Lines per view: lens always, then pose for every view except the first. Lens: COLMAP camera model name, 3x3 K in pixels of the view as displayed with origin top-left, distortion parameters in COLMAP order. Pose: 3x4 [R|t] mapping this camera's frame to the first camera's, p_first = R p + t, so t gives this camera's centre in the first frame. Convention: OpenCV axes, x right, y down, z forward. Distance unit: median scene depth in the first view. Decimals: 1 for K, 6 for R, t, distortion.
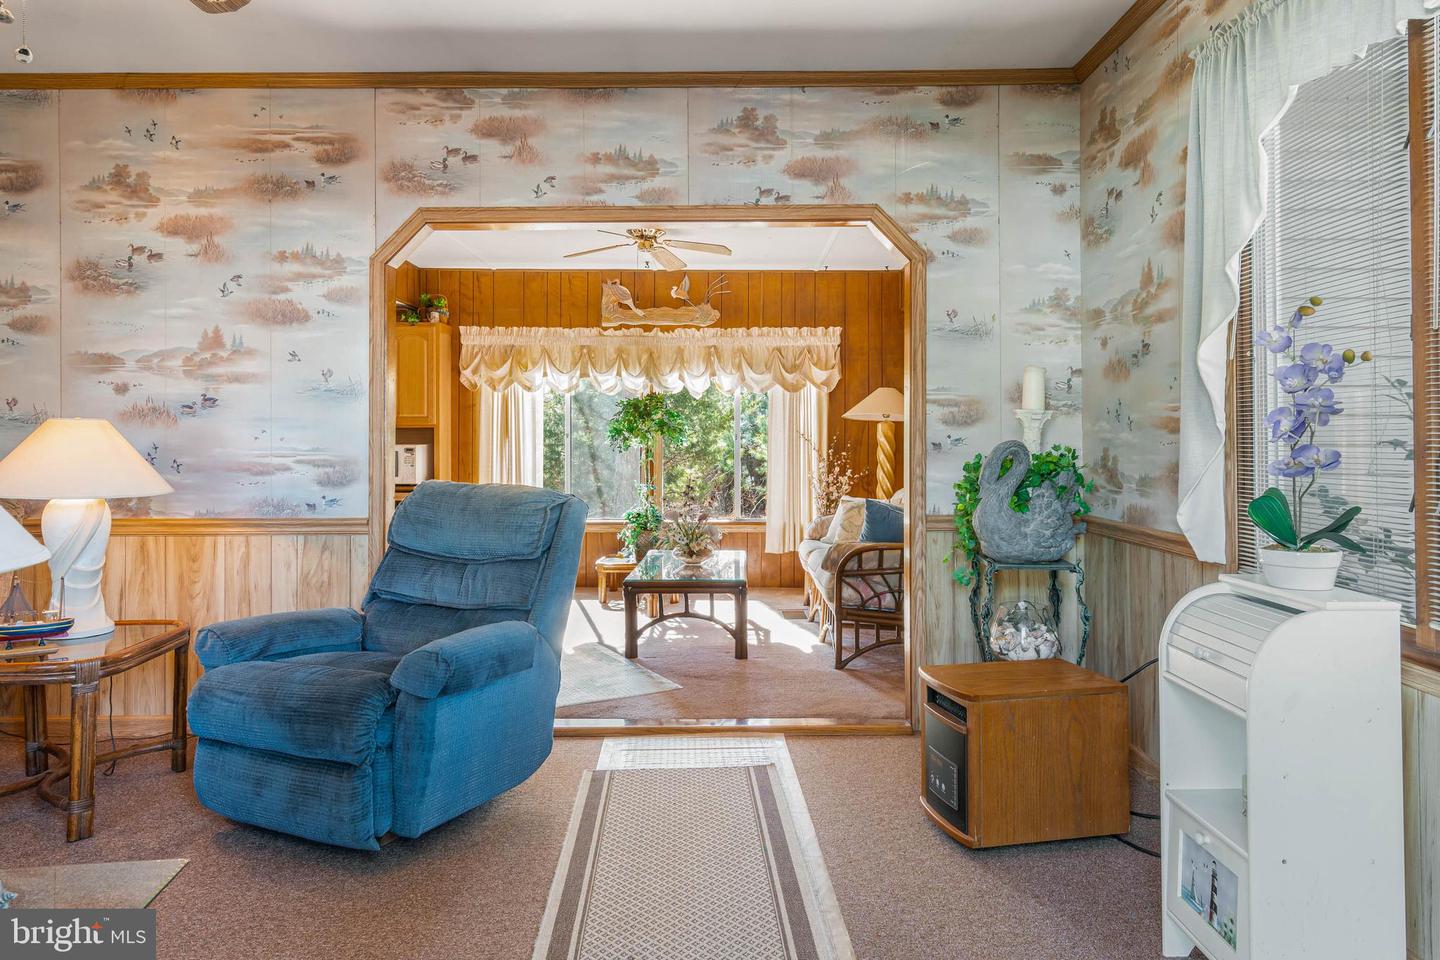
lens RADIAL K [[960.1, 0, 714.1], [0, 960.1, 421.6], [0, 0, 1]] dist [0.006407, 0.001546]
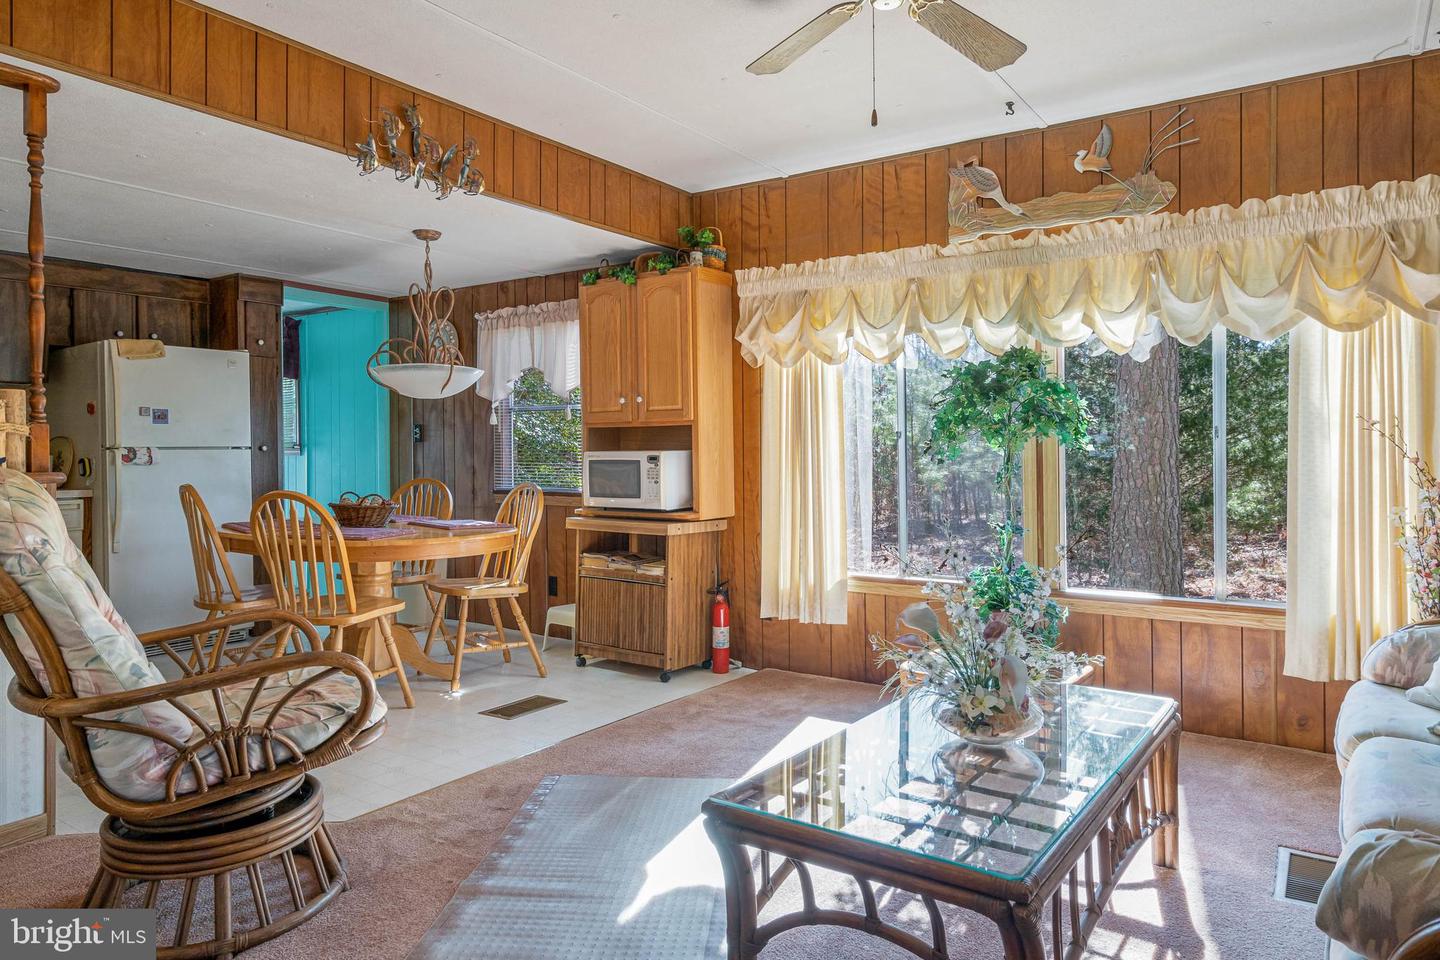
lens RADIAL K [[910.2, 0, 726.4], [0, 910.2, 448.8], [0, 0, 1]] dist [0.008422, -0.002475]
pose [[0.829292, -0.006953, -0.558772, 0.147562], [0.016905, 0.999777, 0.012648, 0.028078], [0.558559, -0.019935, 0.829225, 0.898147]]
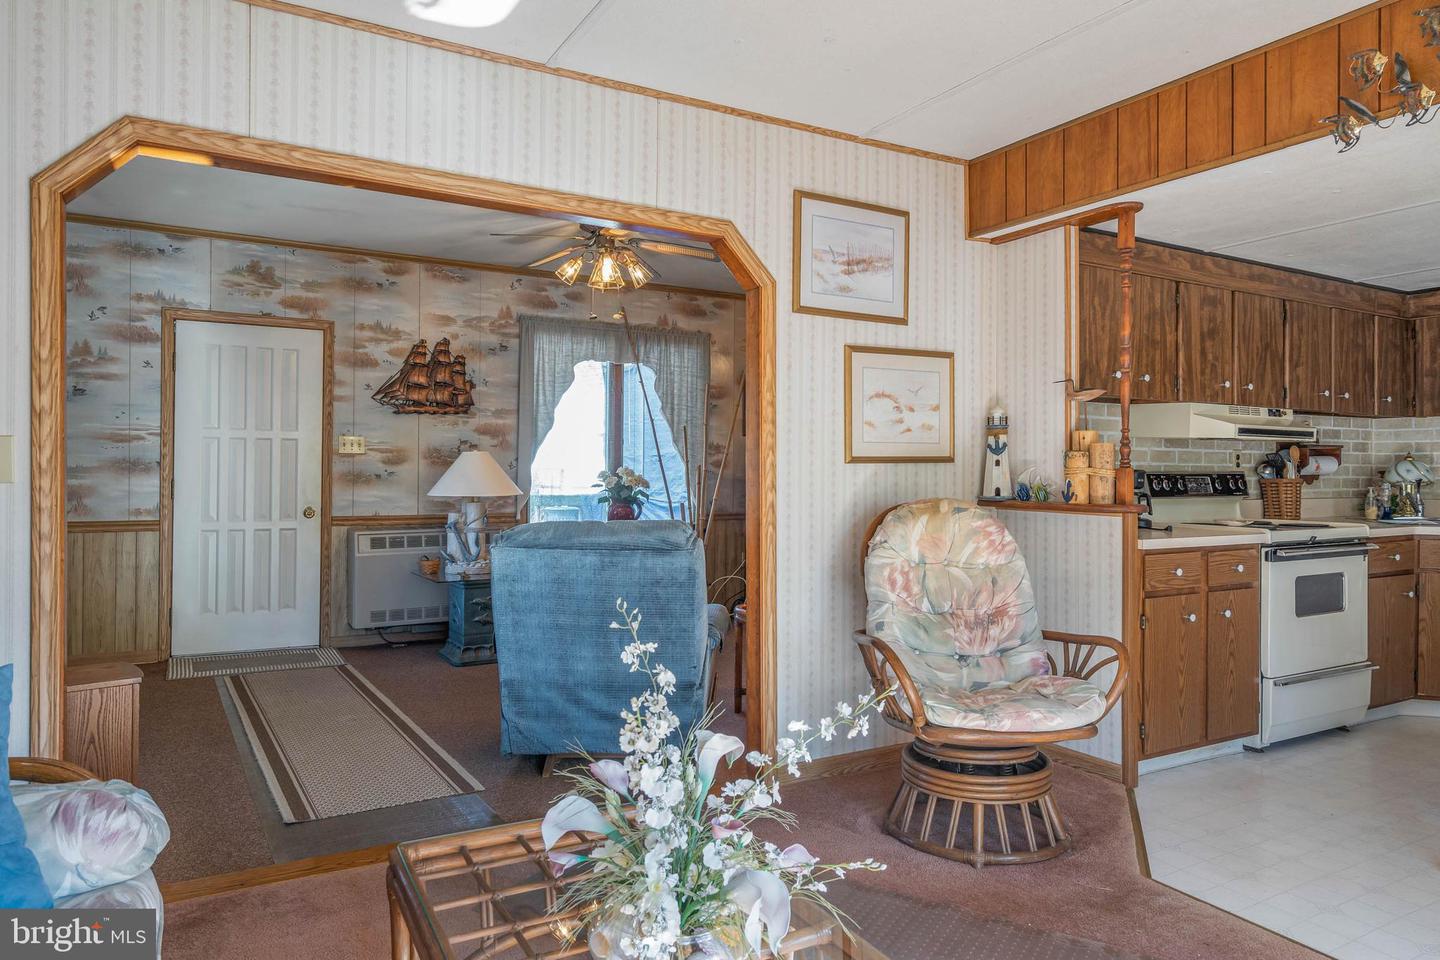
lens RADIAL K [[910.2, 0, 702.9], [0, 910.2, 472.4], [0, 0, 1]] dist [0.008422, -0.002475]
pose [[-0.873681, -0.004841, -0.486476, 0.137957], [0.000116, 0.999948, -0.010159, 0.024077], [0.486500, -0.008932, -0.873635, 1.741524]]
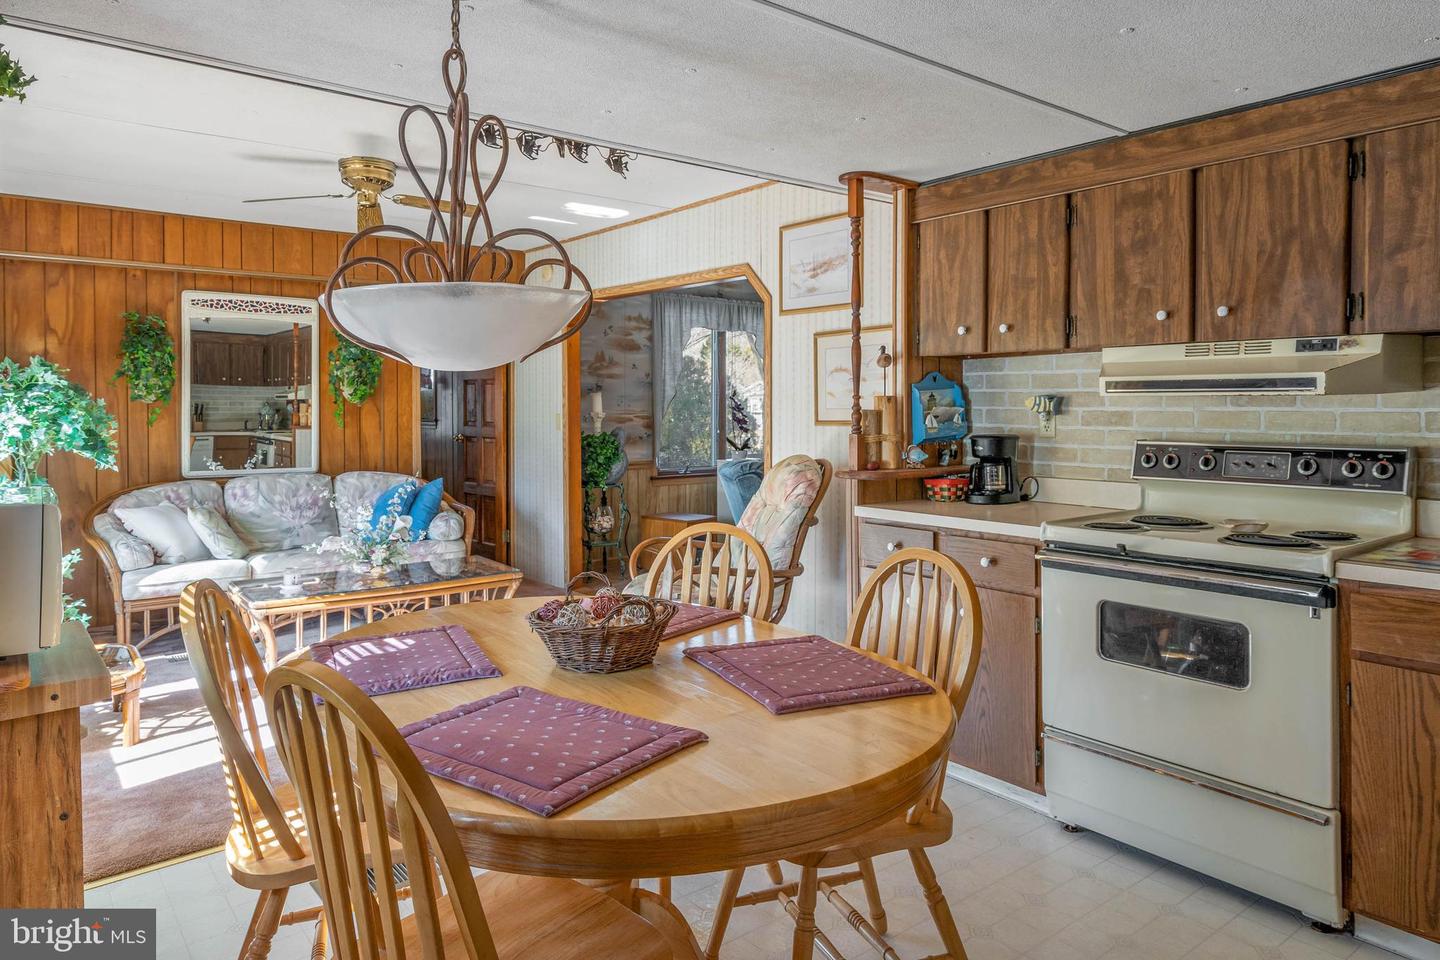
lens RADIAL K [[910.2, 0, 693.4], [0, 910.2, 408.1], [0, 0, 1]] dist [0.008422, -0.002475]
pose [[-0.609254, -0.000733, 0.792975, -1.276009], [-0.013865, 0.999857, -0.009728, -0.003996], [-0.792854, -0.016922, -0.609177, 1.844182]]
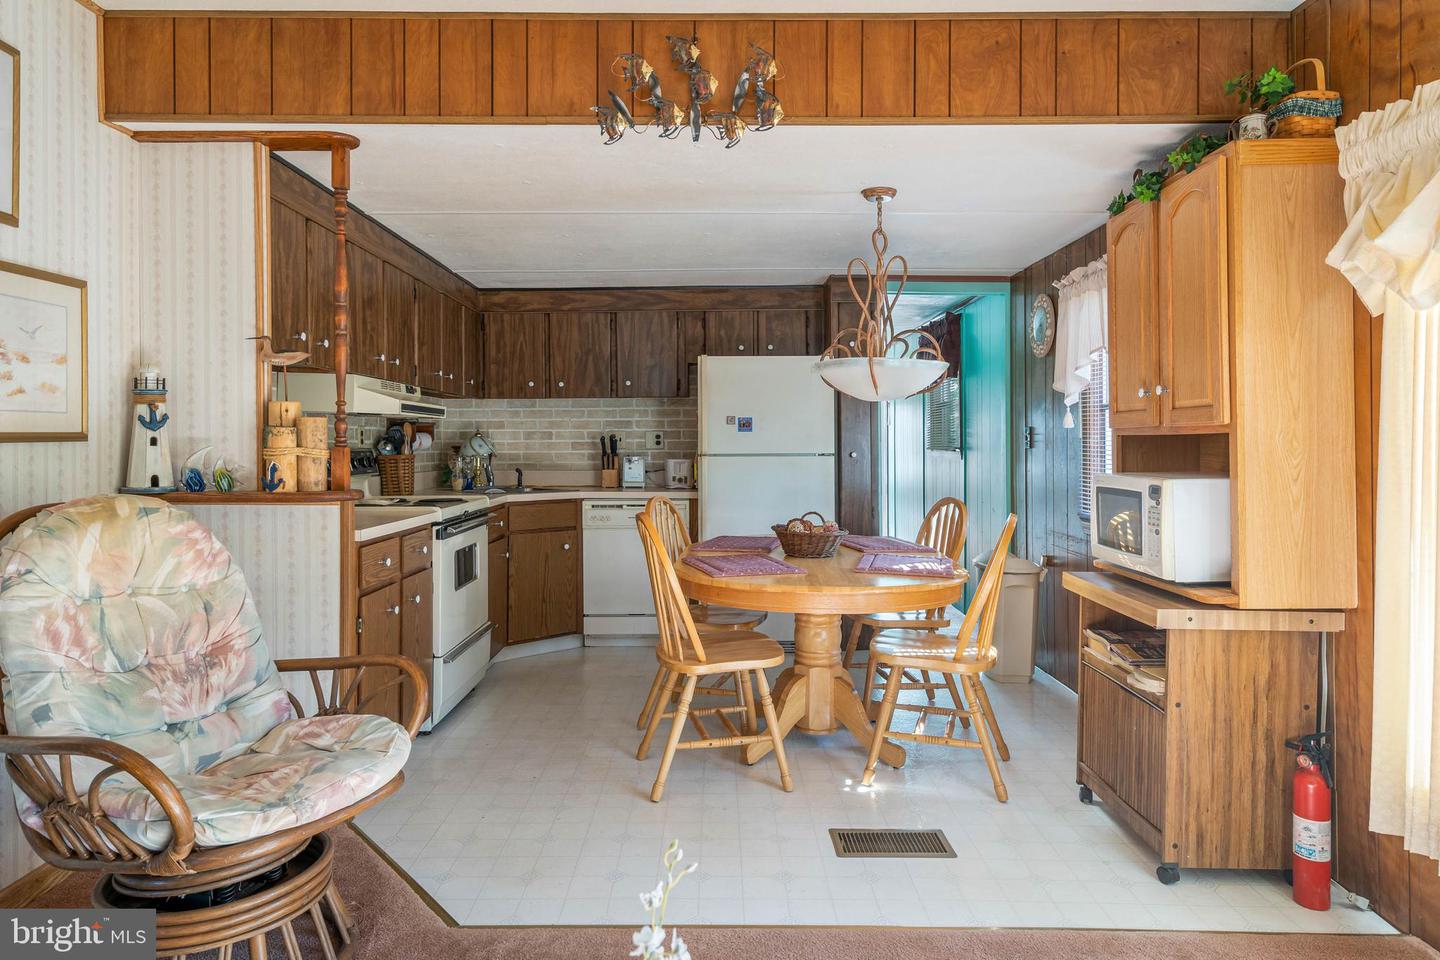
lens RADIAL K [[910.2, 0, 715.6], [0, 910.2, 438.4], [0, 0, 1]] dist [0.008422, -0.002475]
pose [[0.004636, -0.007461, -0.999961, 0.100791], [0.016836, 0.999831, -0.007382, 0.014127], [0.999848, -0.016801, 0.004761, 1.471076]]
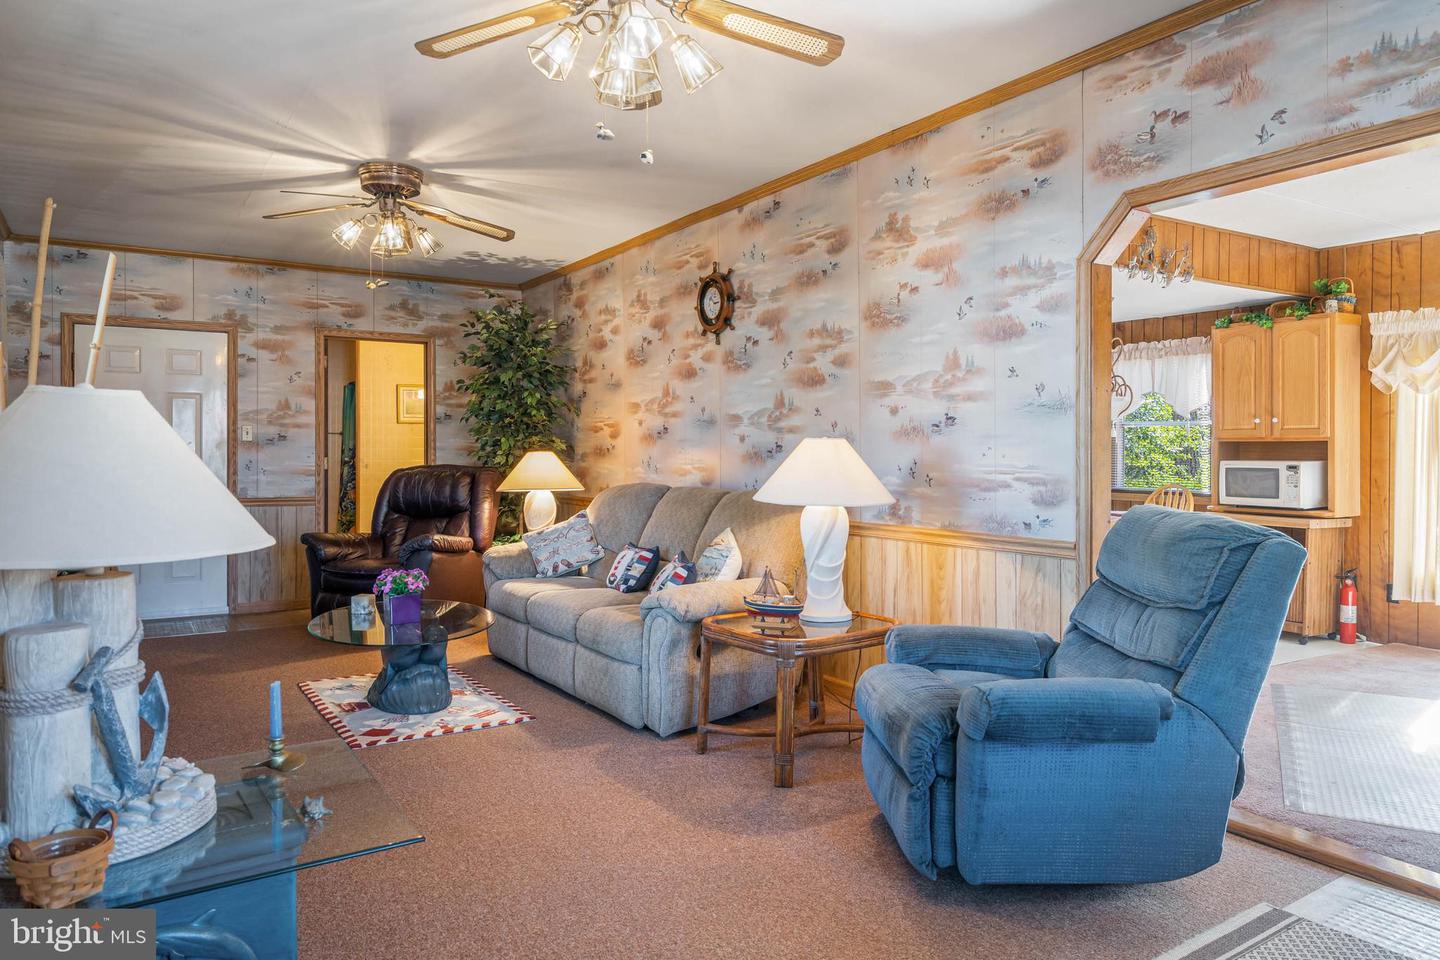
lens RADIAL K [[960.1, 0, 735.2], [0, 960.1, 456.6], [0, 0, 1]] dist [0.006407, 0.001546]
pose [[0.540884, 0.007307, -0.841066, 0.236989], [0.013315, 0.999763, 0.017249, -0.001994], [0.840992, -0.020529, 0.540658, 0.225457]]
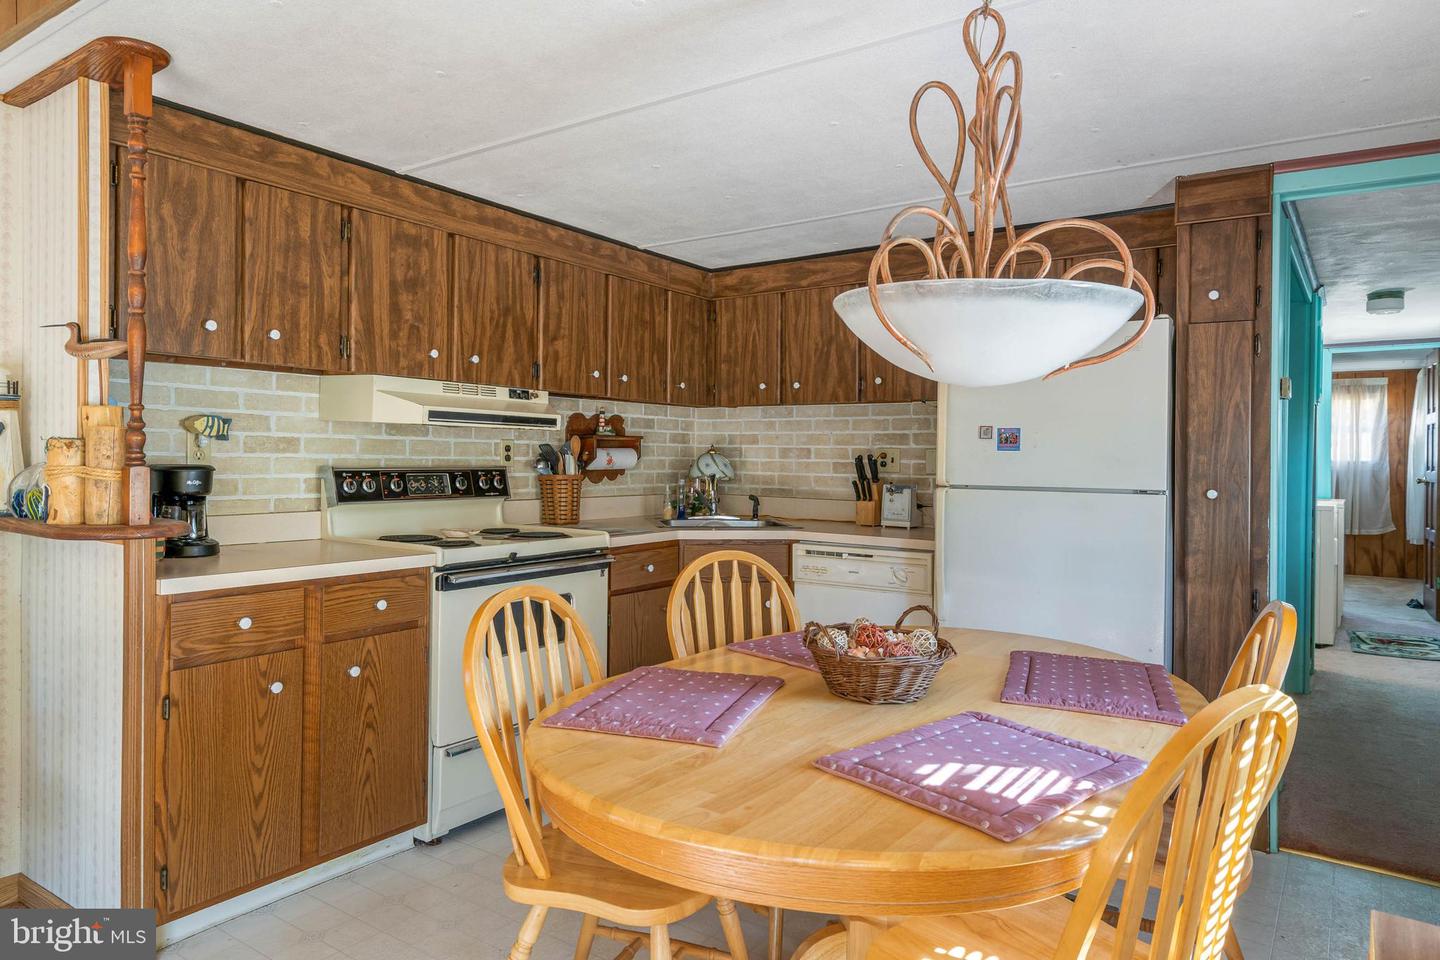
lens RADIAL K [[910.2, 0, 723.3], [0, 910.2, 459.6], [0, 0, 1]] dist [0.008422, -0.002475]
pose [[-0.569224, -0.006475, -0.822157, -0.400803], [-0.001764, 0.999976, -0.006654, 0.009518], [0.822181, -0.002337, -0.569222, 1.781929]]
